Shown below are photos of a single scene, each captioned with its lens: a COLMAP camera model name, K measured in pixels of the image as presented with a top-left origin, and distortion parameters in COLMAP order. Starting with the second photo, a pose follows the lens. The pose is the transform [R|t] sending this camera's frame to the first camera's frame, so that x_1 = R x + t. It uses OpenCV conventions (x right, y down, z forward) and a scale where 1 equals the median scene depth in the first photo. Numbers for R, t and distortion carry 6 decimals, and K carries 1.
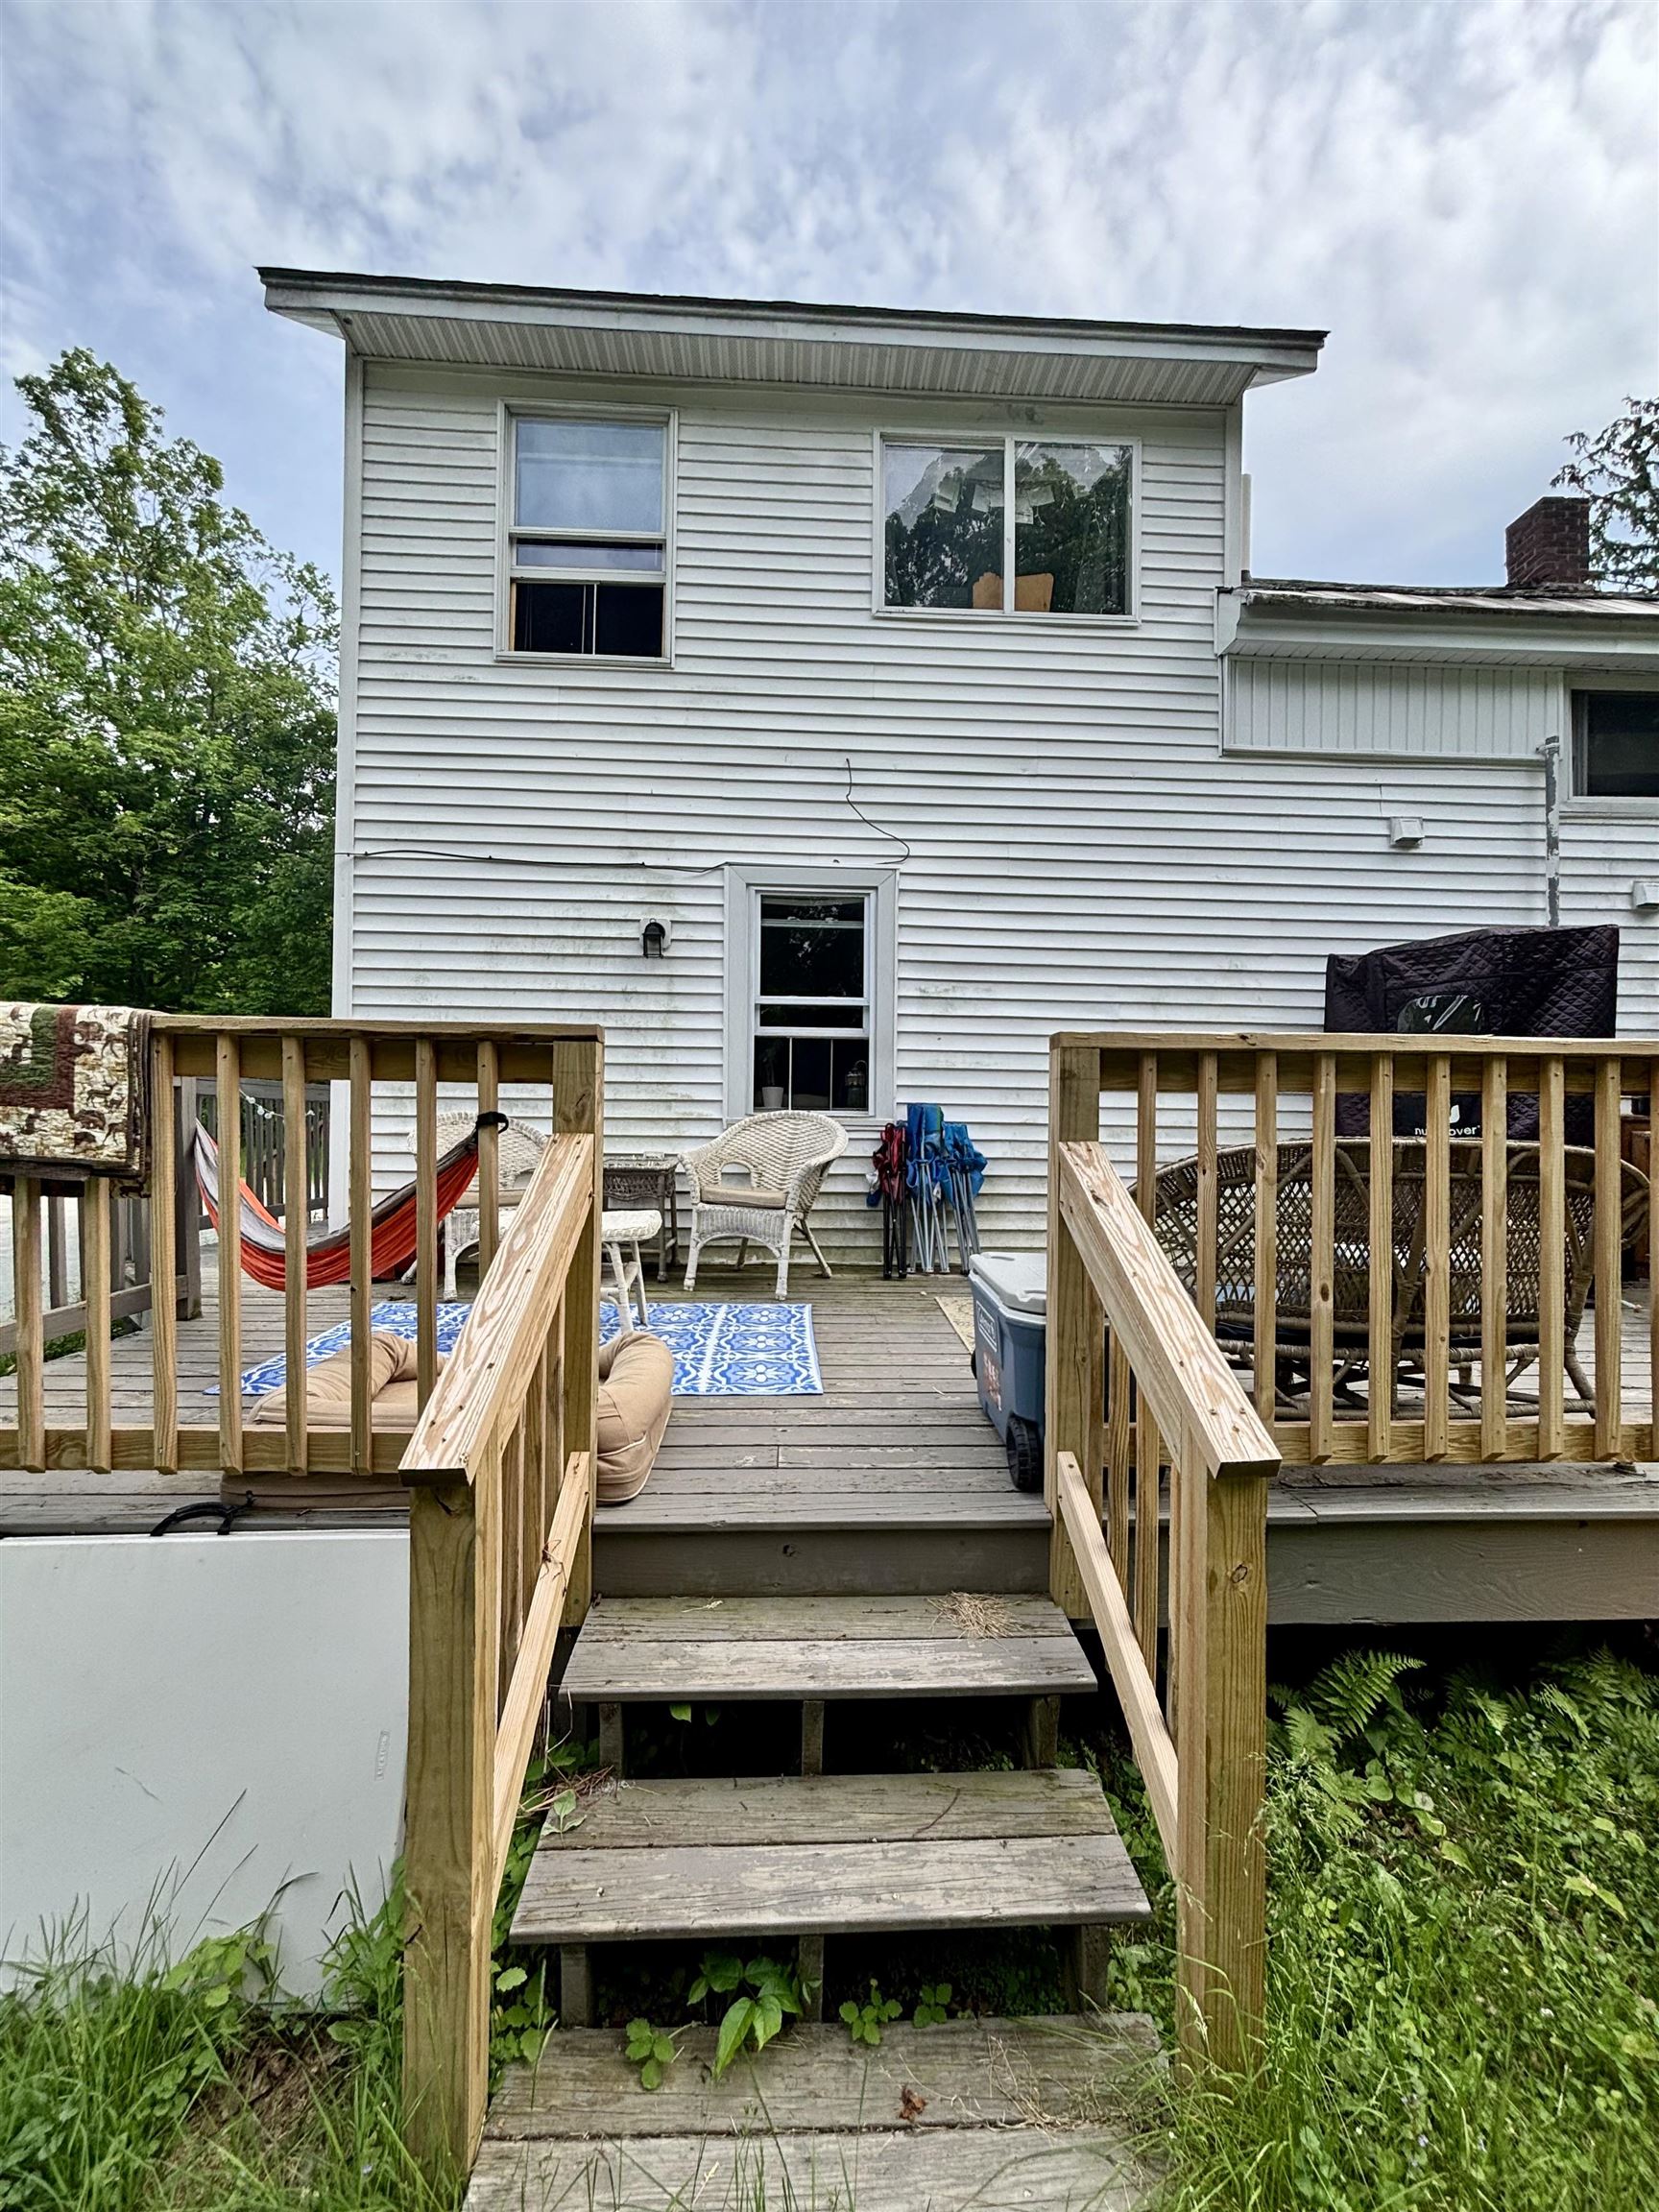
lens RADIAL K [[891.3, 0, 838.1], [0, 891.3, 1098.9], [0, 0, 1]] dist [0.000636, -0.000282]
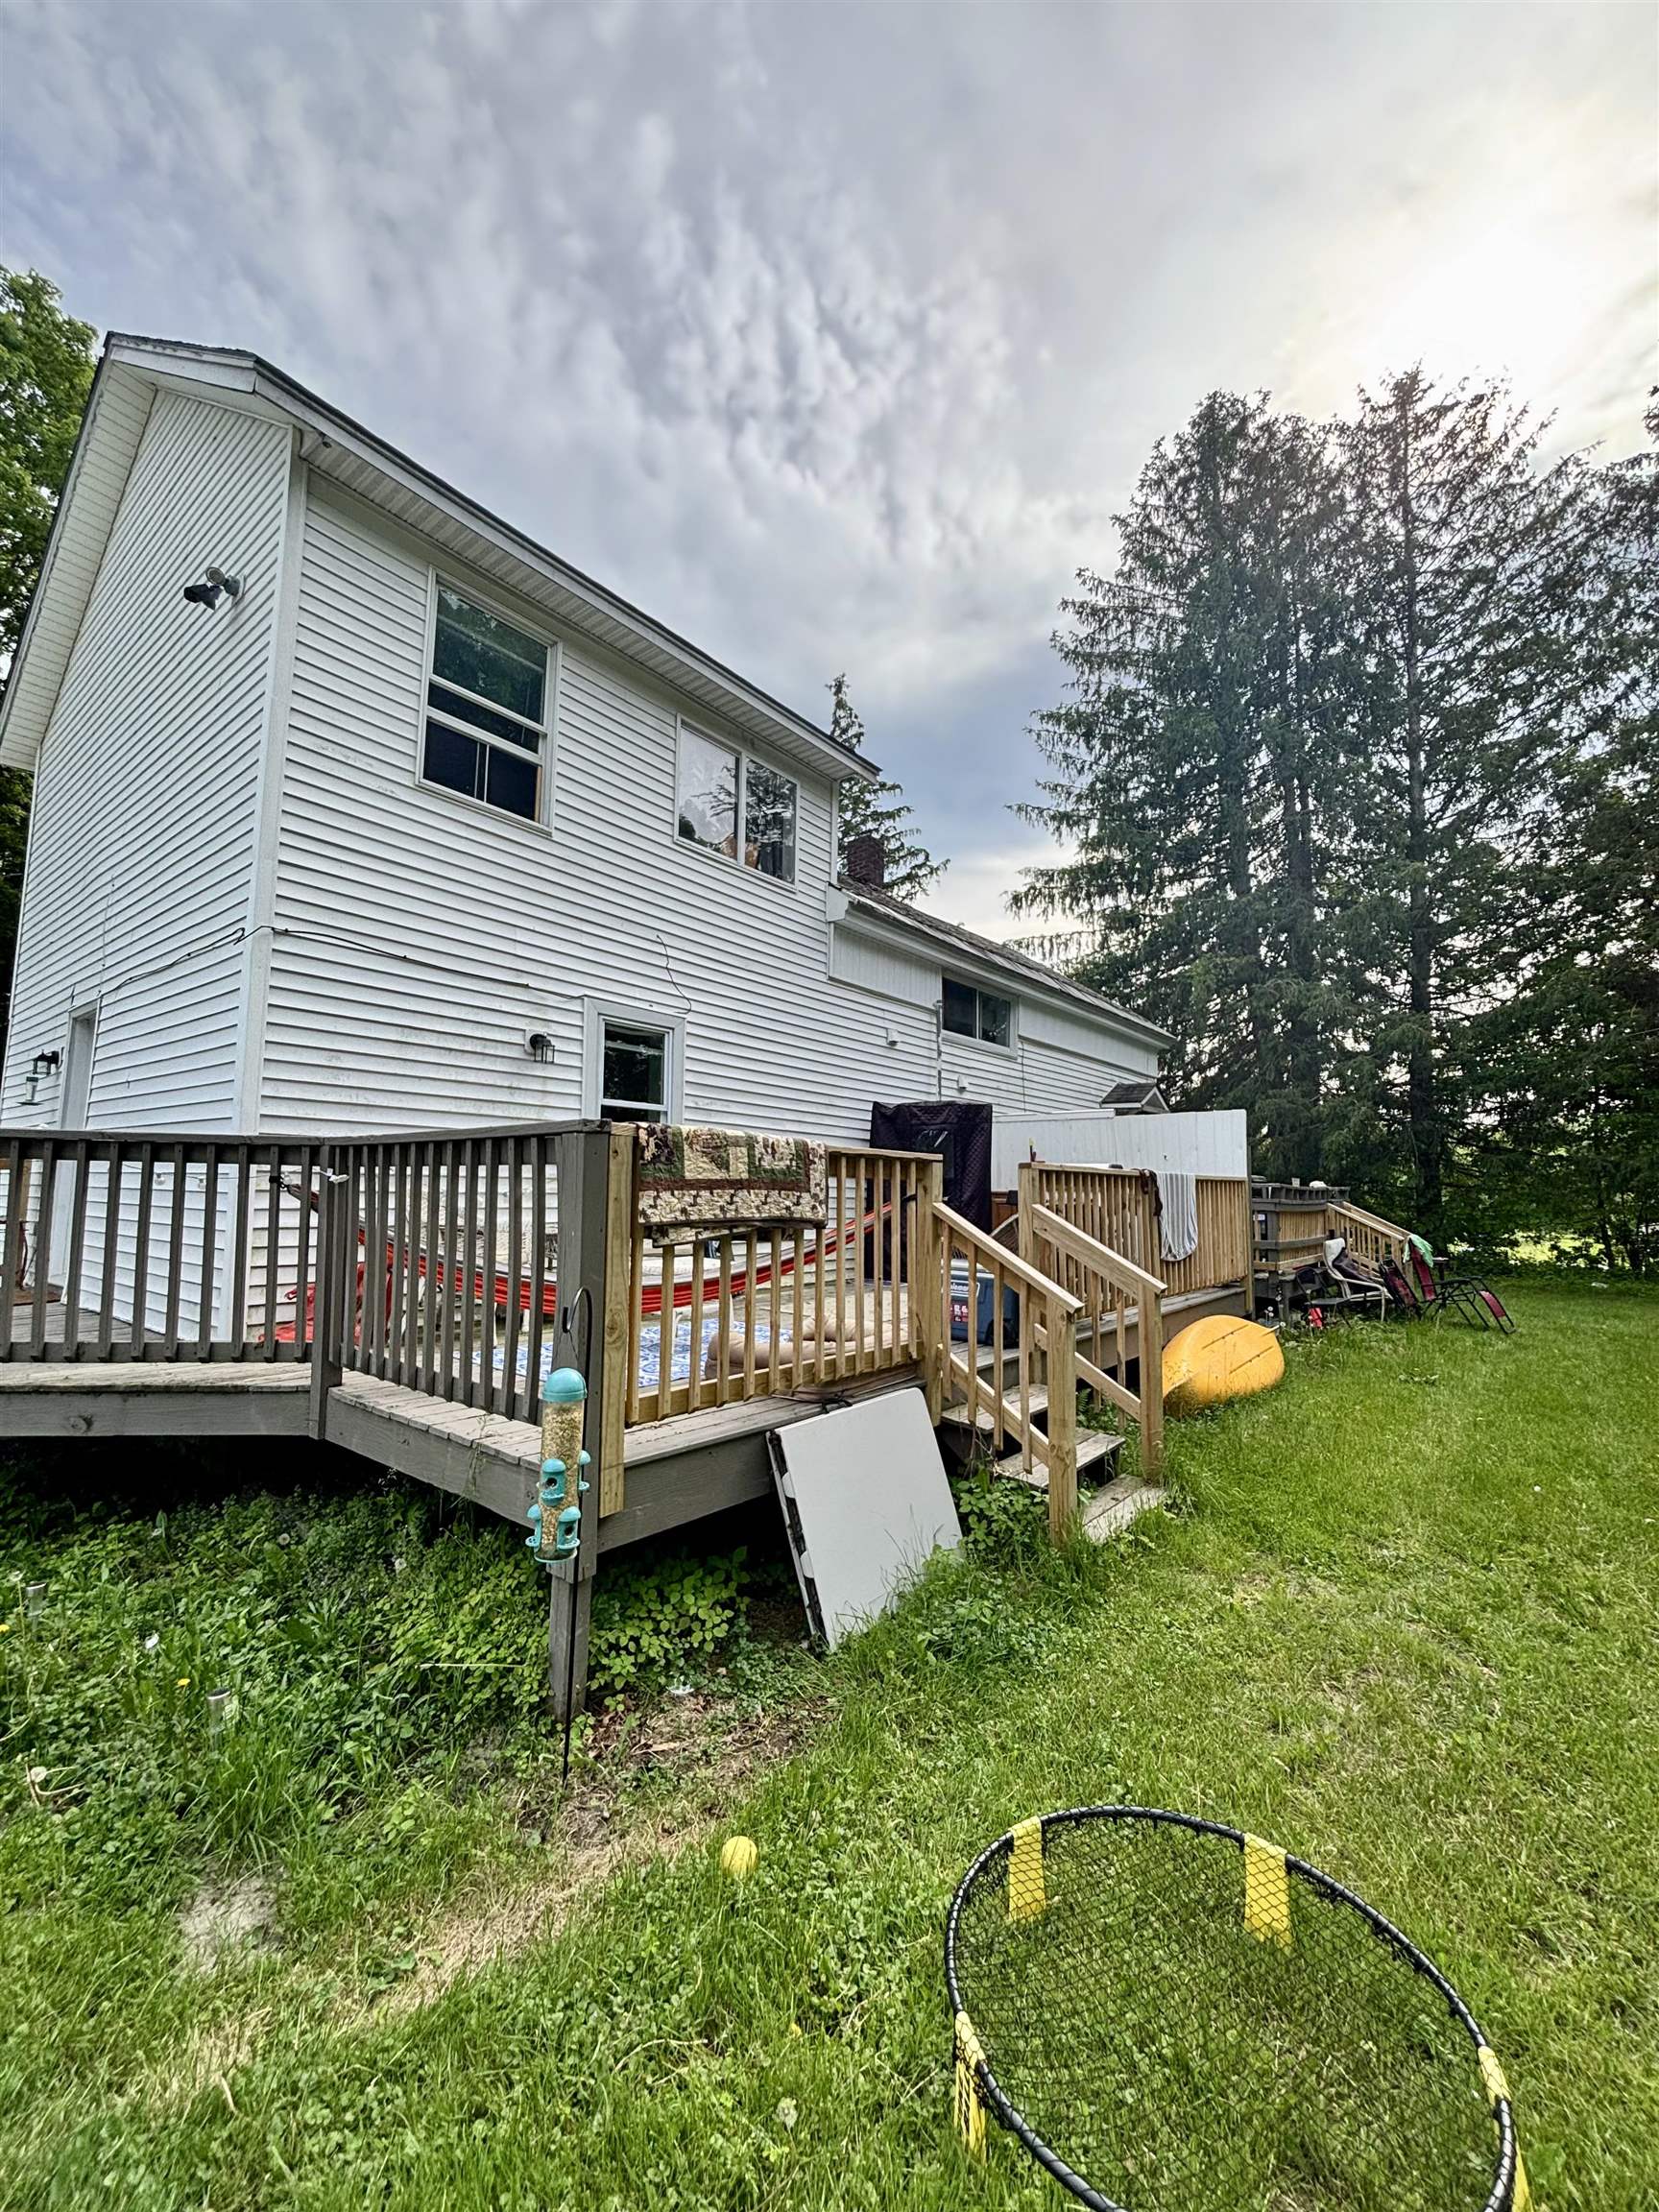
lens RADIAL K [[891.3, 0, 838.1], [0, 891.3, 1098.9], [0, 0, 1]] dist [0.000636, -0.000282]
pose [[0.656810, 0.079510, 0.749853, -0.843753], [-0.024188, 0.996135, -0.084437, -0.011364], [-0.753668, 0.037322, 0.656195, -0.131734]]
